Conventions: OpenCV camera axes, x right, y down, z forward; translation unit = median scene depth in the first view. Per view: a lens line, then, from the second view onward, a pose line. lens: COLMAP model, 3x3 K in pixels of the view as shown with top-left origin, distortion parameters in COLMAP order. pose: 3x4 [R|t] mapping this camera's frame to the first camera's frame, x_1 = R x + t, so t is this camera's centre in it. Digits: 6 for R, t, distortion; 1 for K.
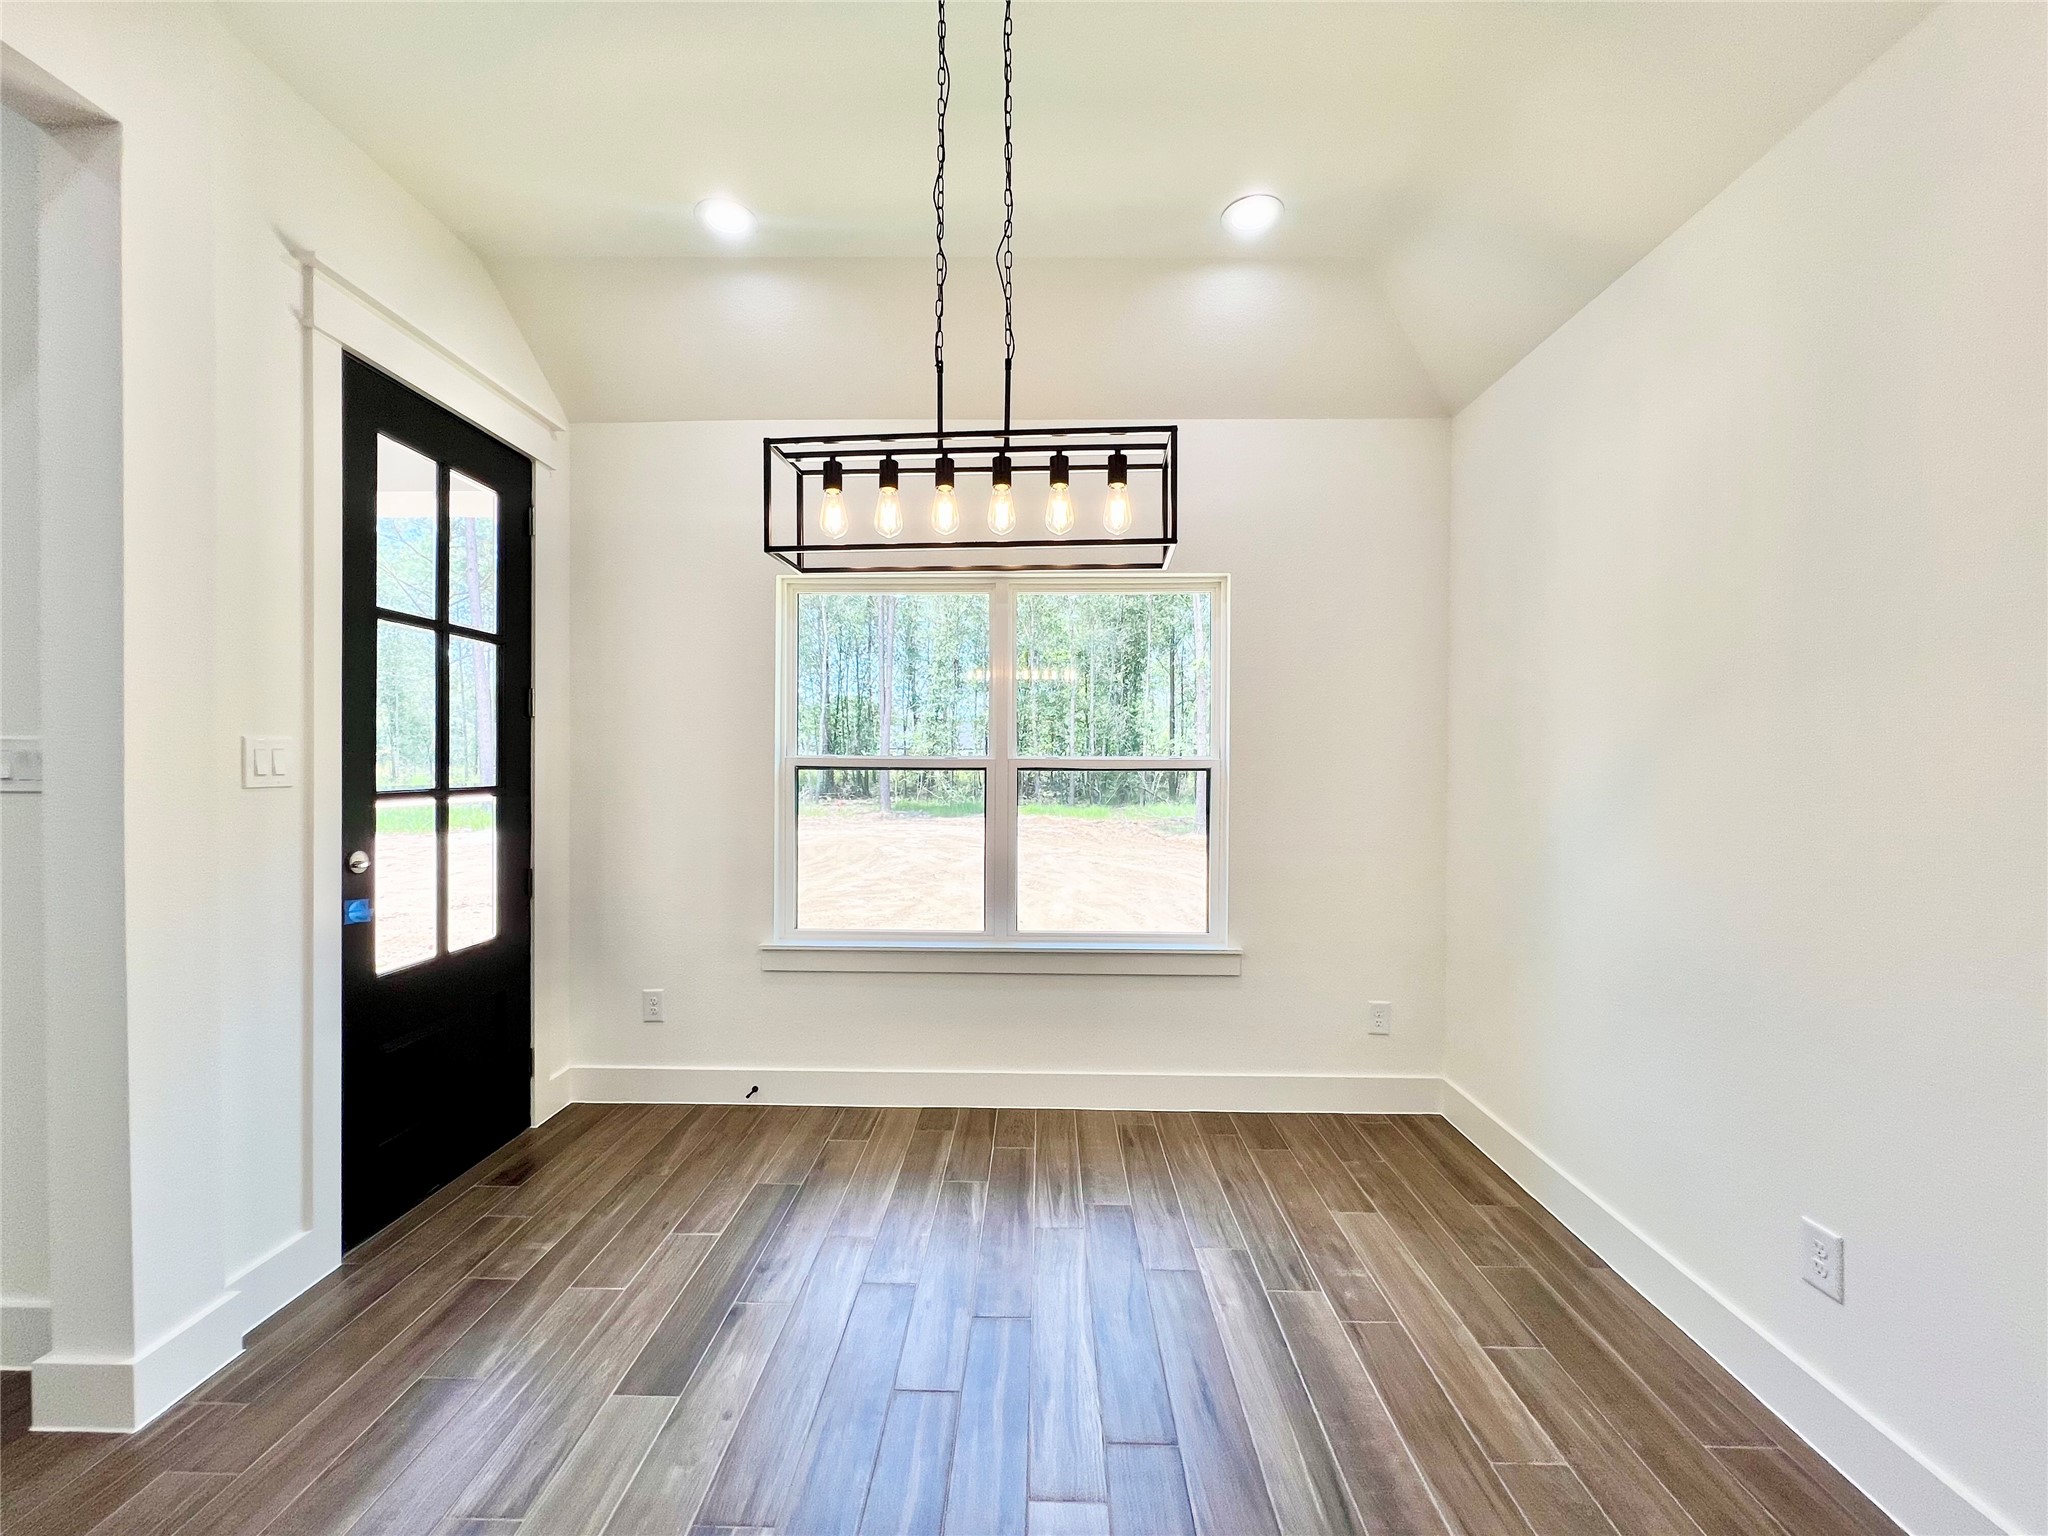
lens RADIAL K [[823.8, 0, 1027.4], [0, 823.8, 768.4], [0, 0, 1]] dist [-0.003478, 0.001002]
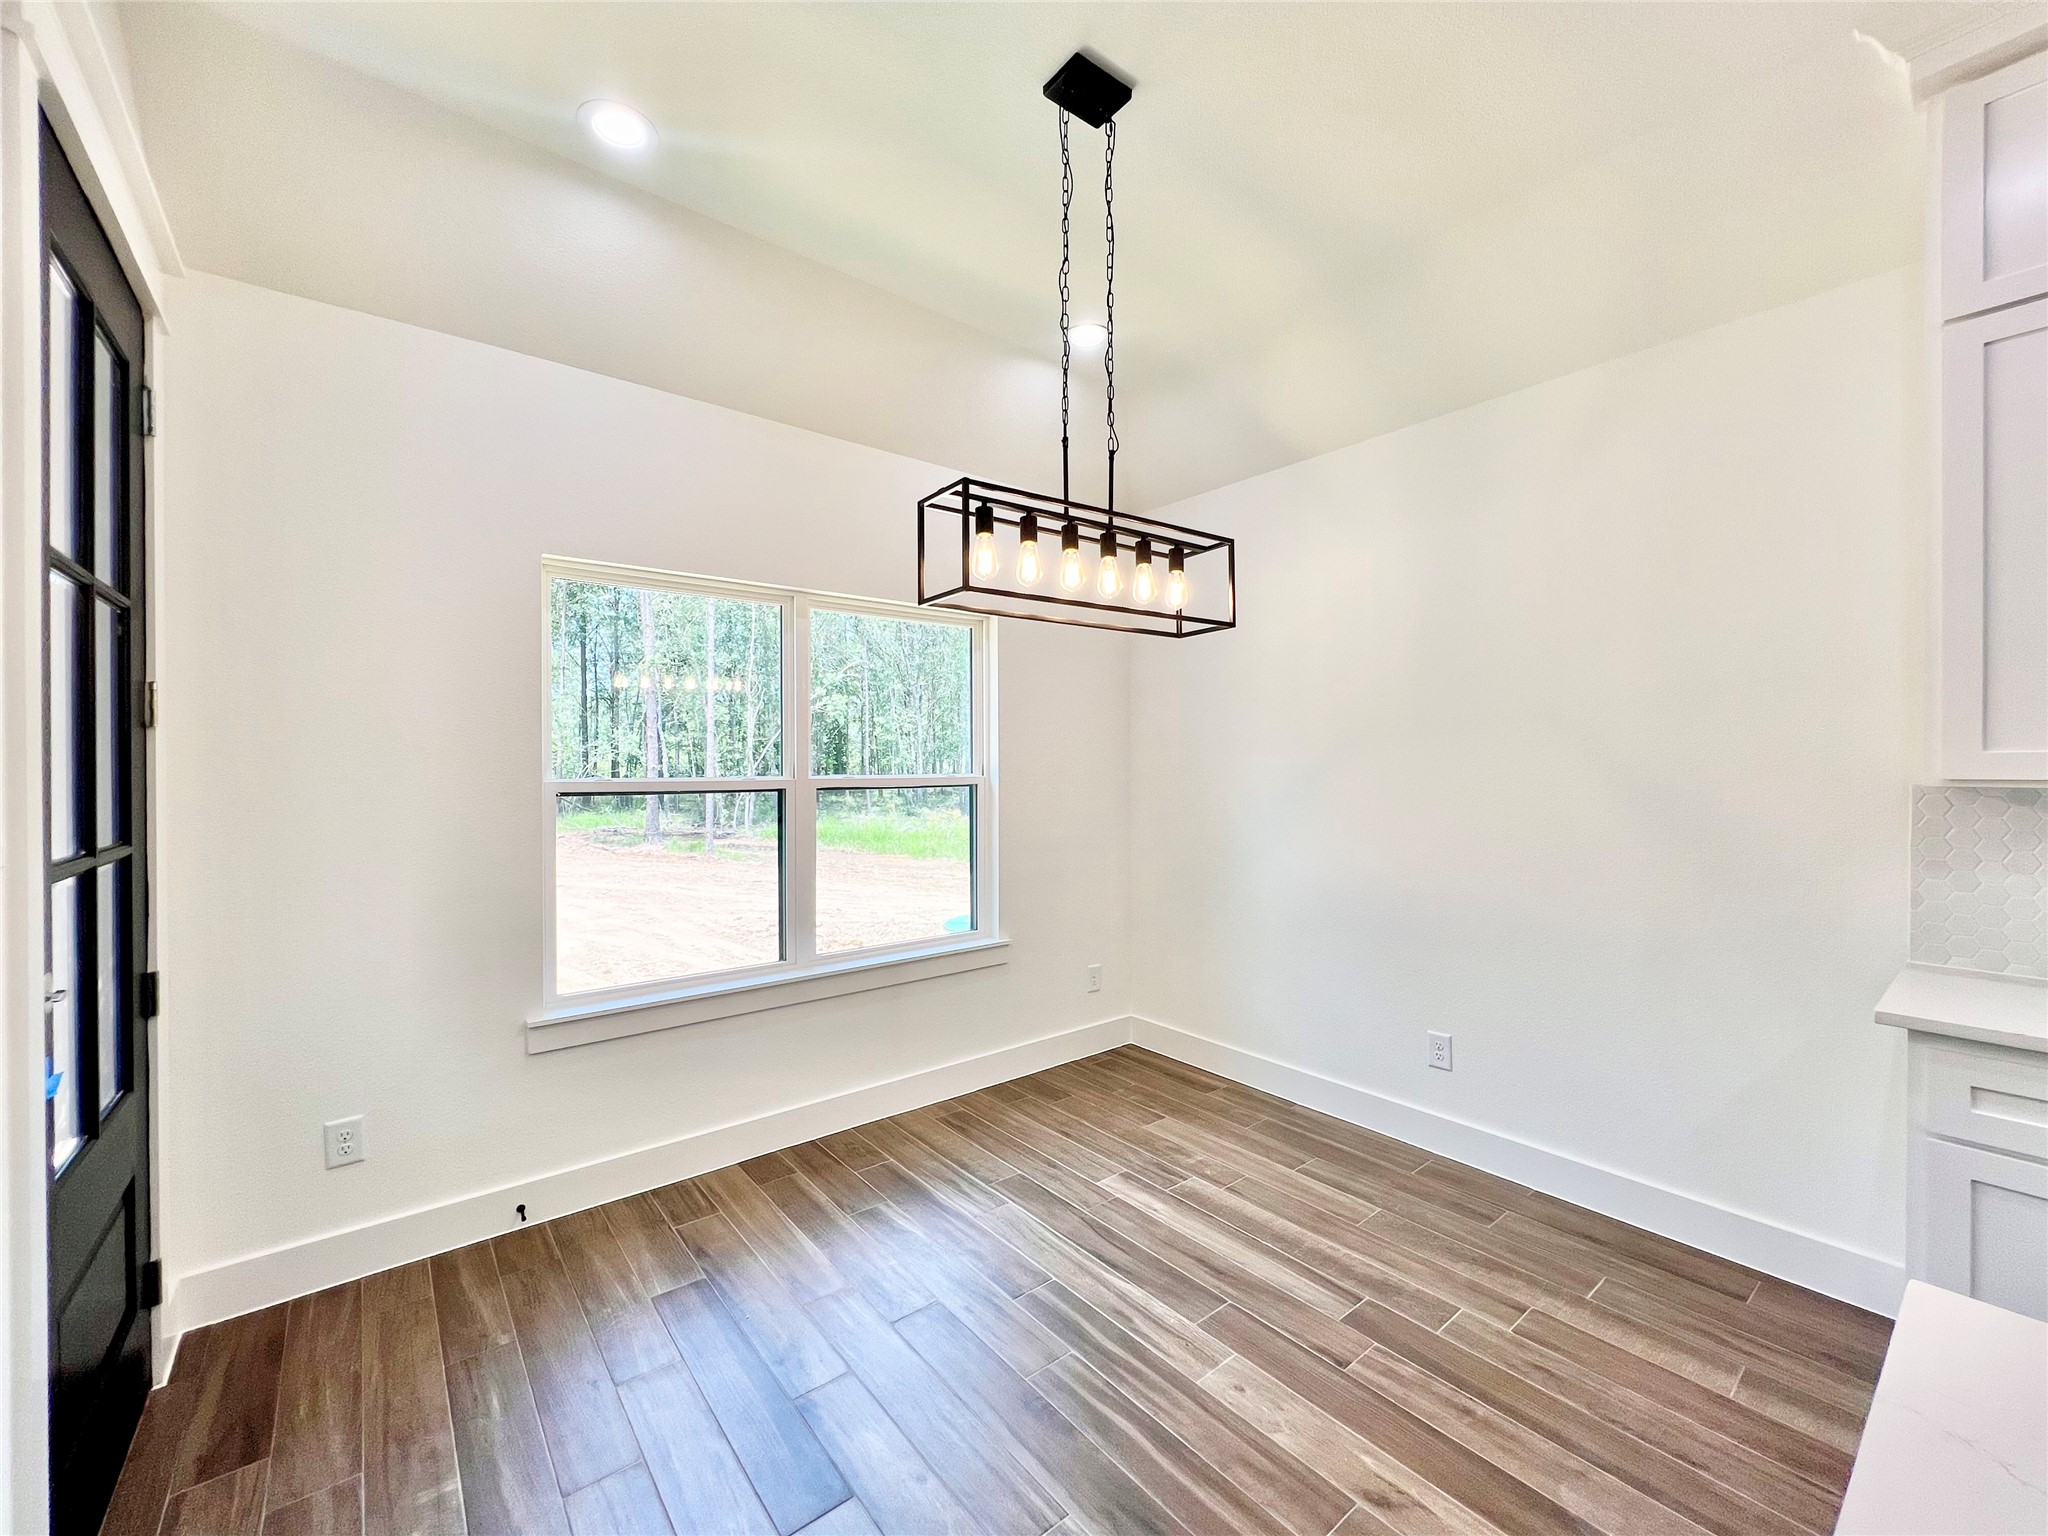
lens RADIAL K [[823.8, 0, 1019.6], [0, 823.8, 769.7], [0, 0, 1]] dist [-0.003478, 0.001002]
pose [[0.765041, -0.010344, 0.643899, -0.625948], [0.010004, 0.999941, 0.004177, -0.033624], [-0.643904, 0.003246, 0.765099, 0.130836]]
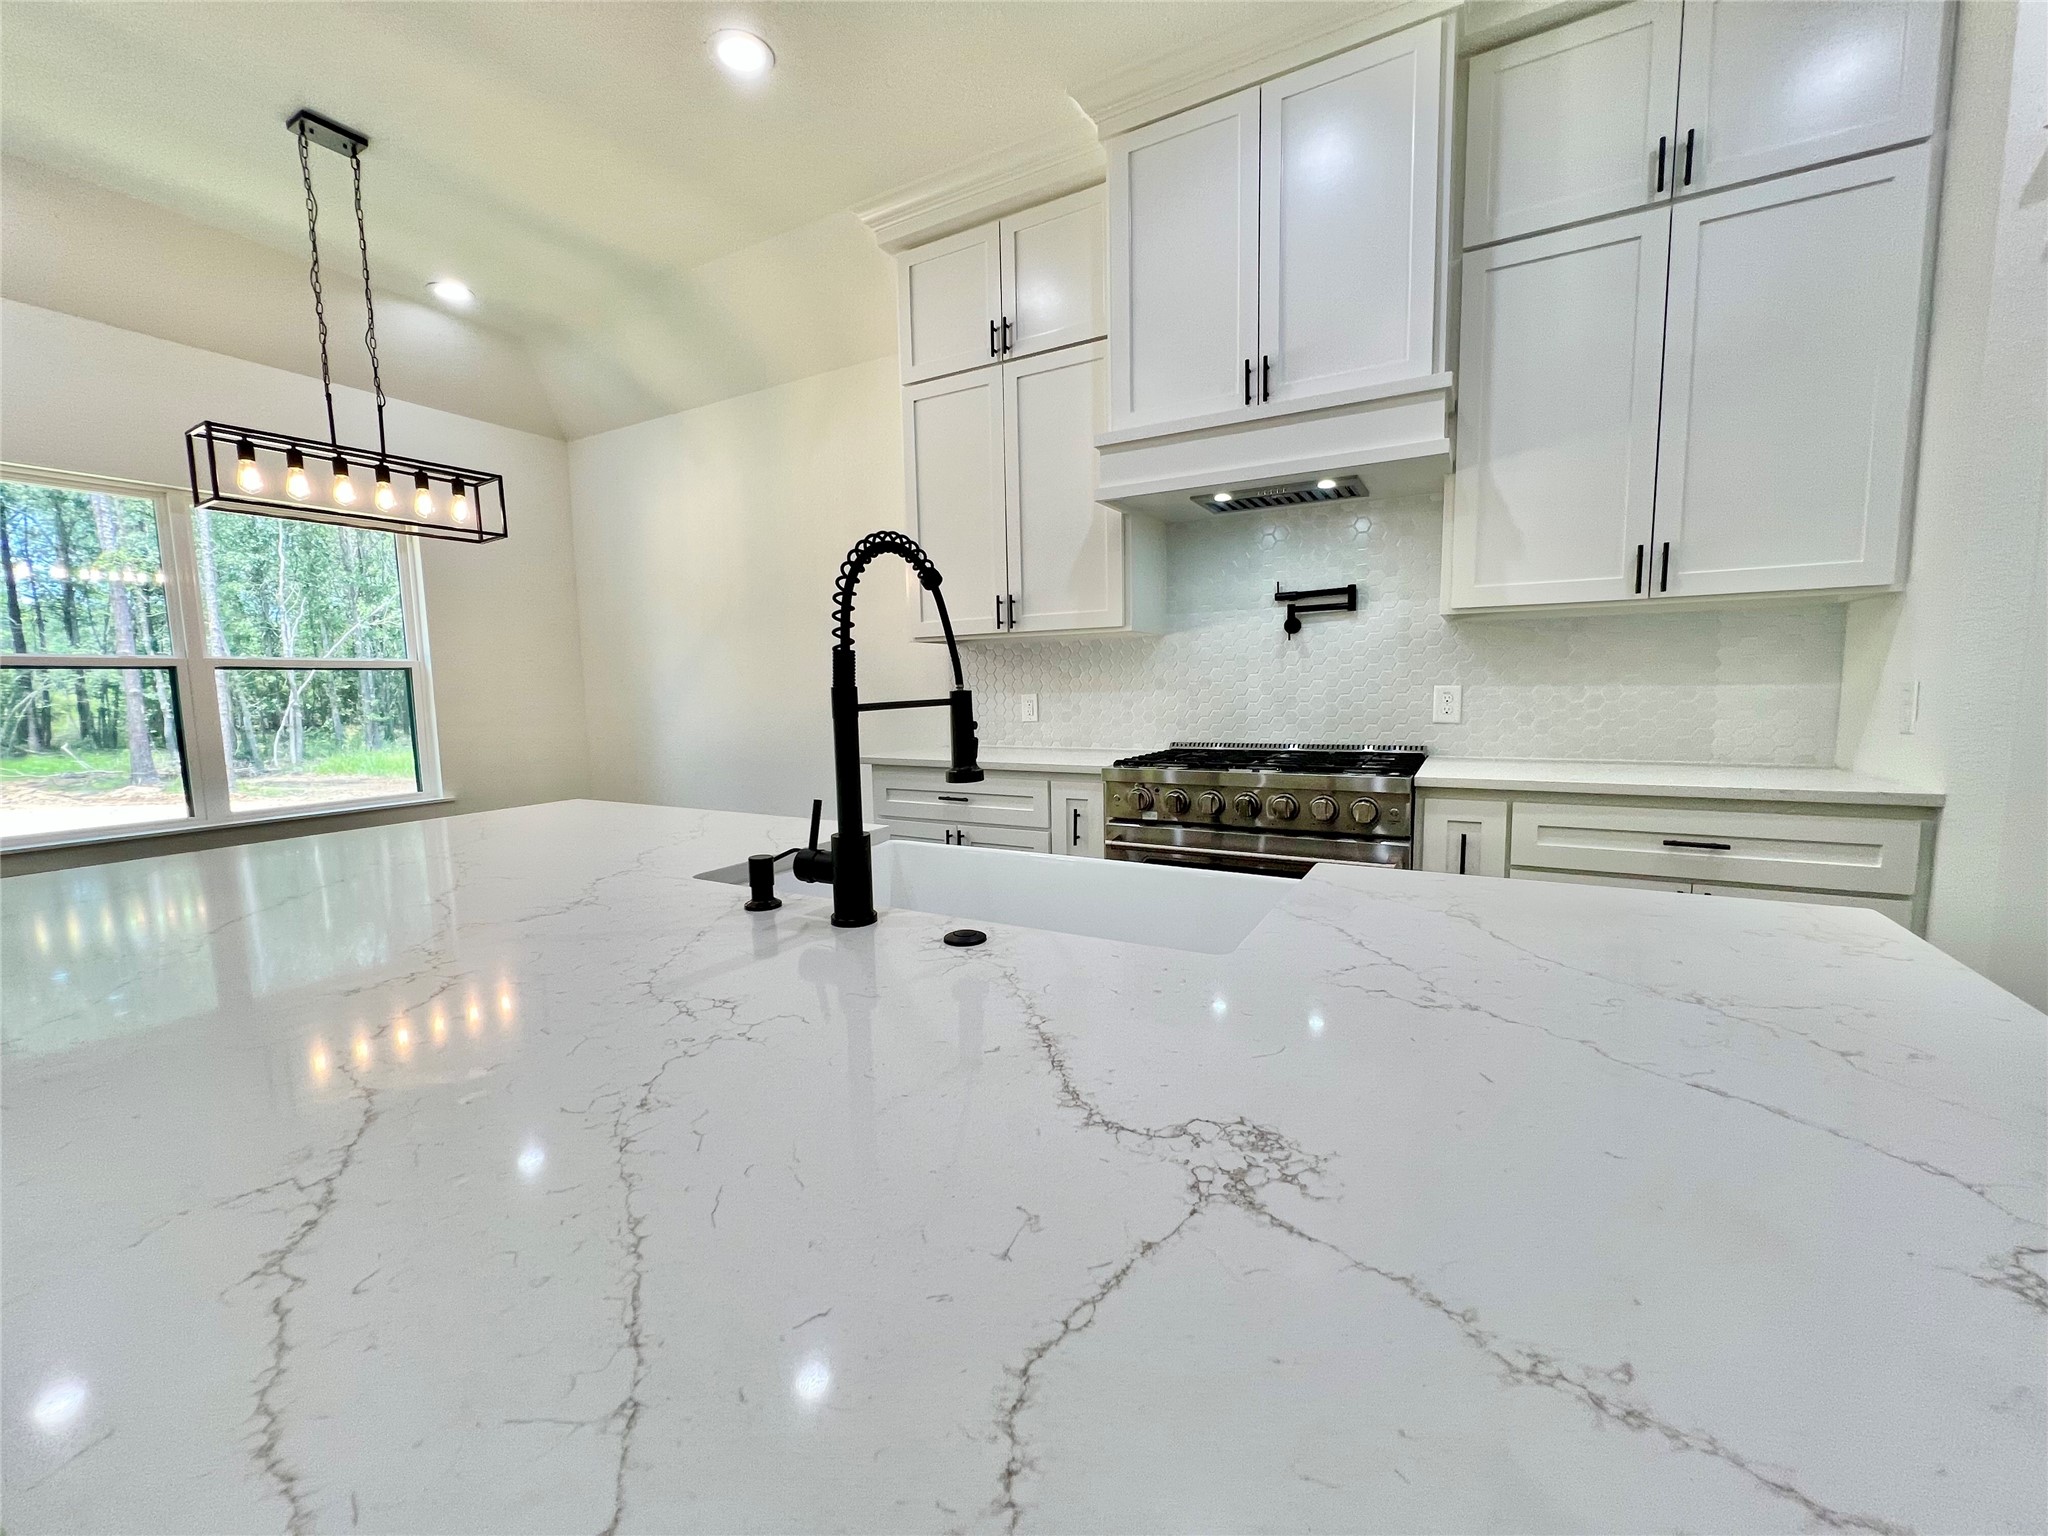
lens RADIAL K [[823.8, 0, 1025.7], [0, 823.8, 770.9], [0, 0, 1]] dist [-0.003478, 0.001002]
pose [[0.465448, -0.105142, 0.878808, -0.678014], [0.027203, 0.994149, 0.104533, 0.072304], [-0.884657, -0.024749, 0.465585, -0.678209]]
